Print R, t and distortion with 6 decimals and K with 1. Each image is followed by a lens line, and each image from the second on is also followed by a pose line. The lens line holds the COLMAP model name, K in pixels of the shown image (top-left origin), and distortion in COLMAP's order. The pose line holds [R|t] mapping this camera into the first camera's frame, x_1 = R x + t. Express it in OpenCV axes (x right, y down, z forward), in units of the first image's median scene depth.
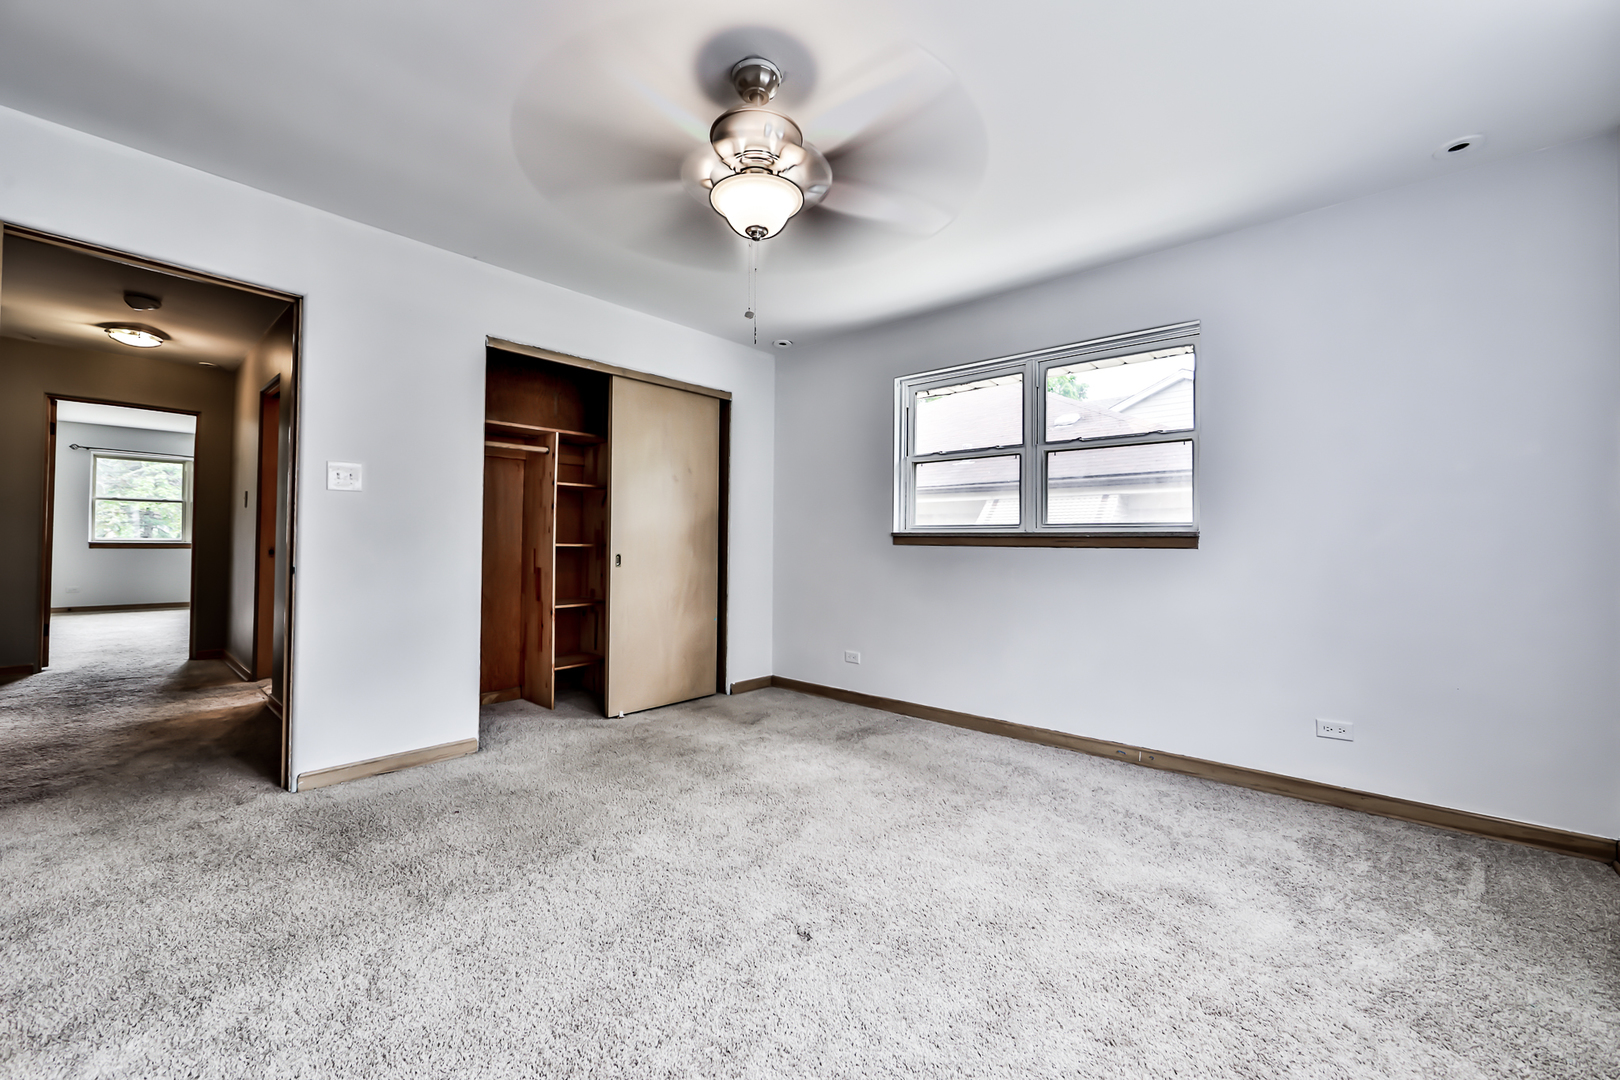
lens RADIAL K [[635.0, 0, 806.9], [0, 635.0, 537.4], [0, 0, 1]] dist [-0.009324, 0.000295]
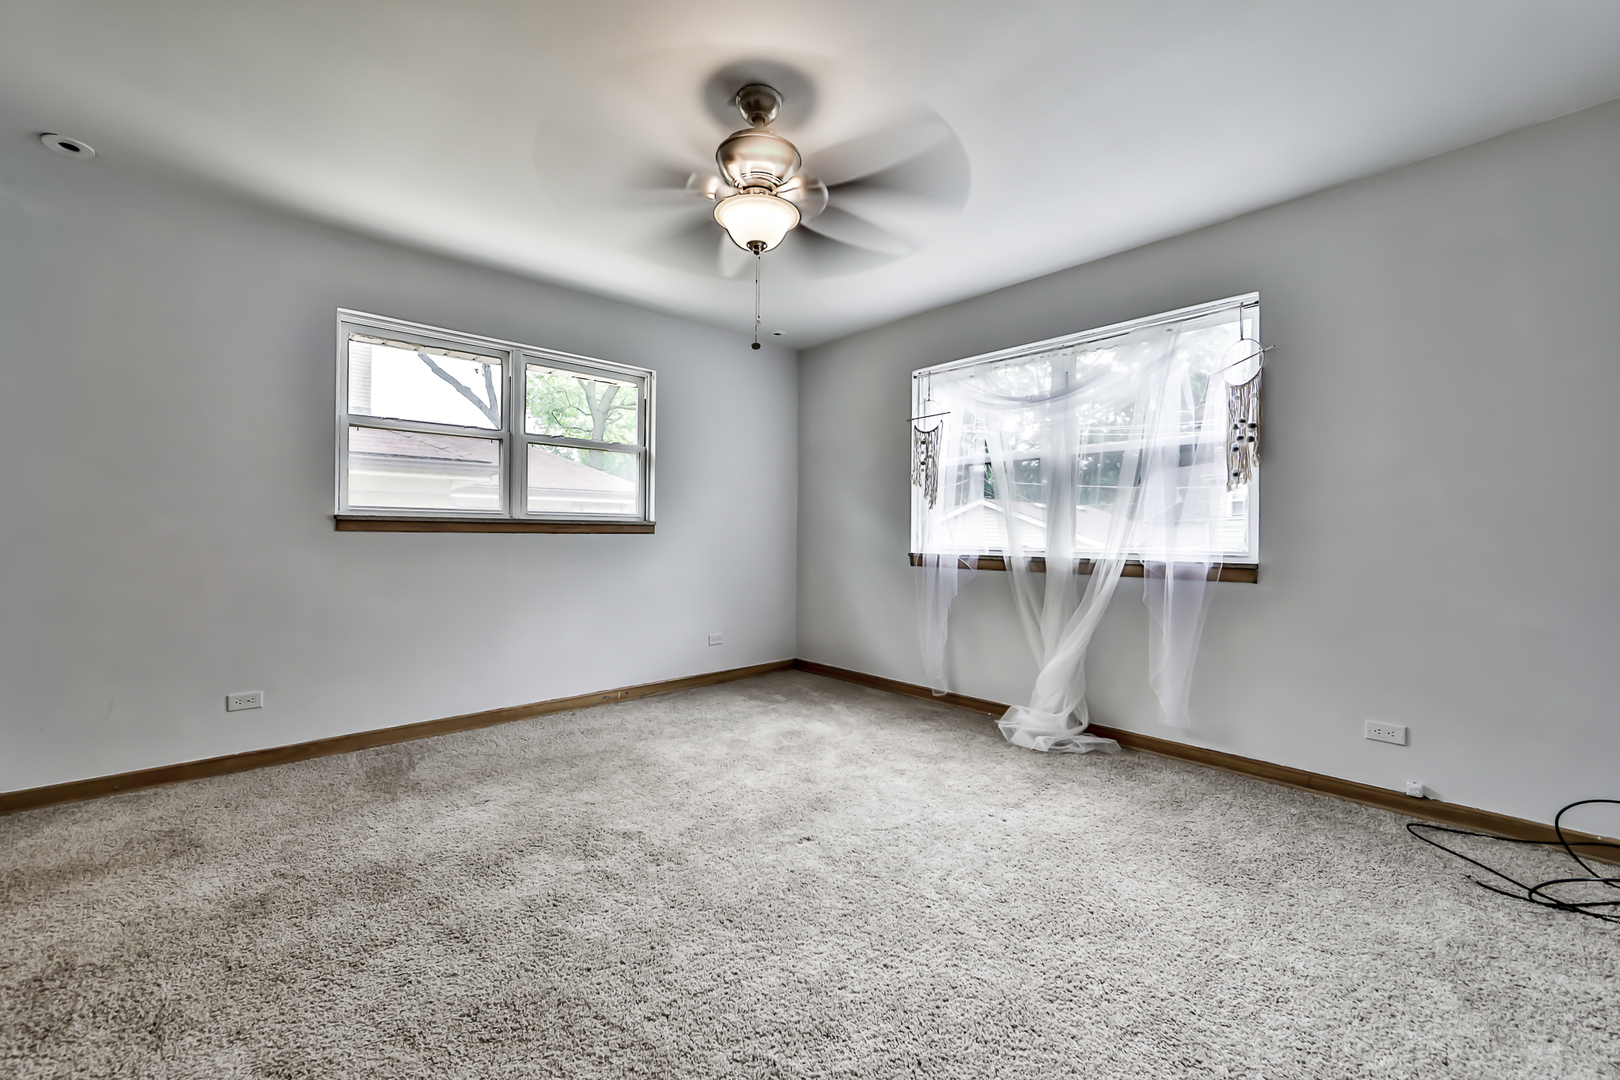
lens RADIAL K [[635.0, 0, 806.9], [0, 635.0, 537.4], [0, 0, 1]] dist [-0.009324, 0.000295]
pose [[0.109506, -0.015246, 0.993869, -0.731937], [-0.014658, 0.999749, 0.016951, -0.003207], [-0.993878, -0.016424, 0.109255, 0.497082]]
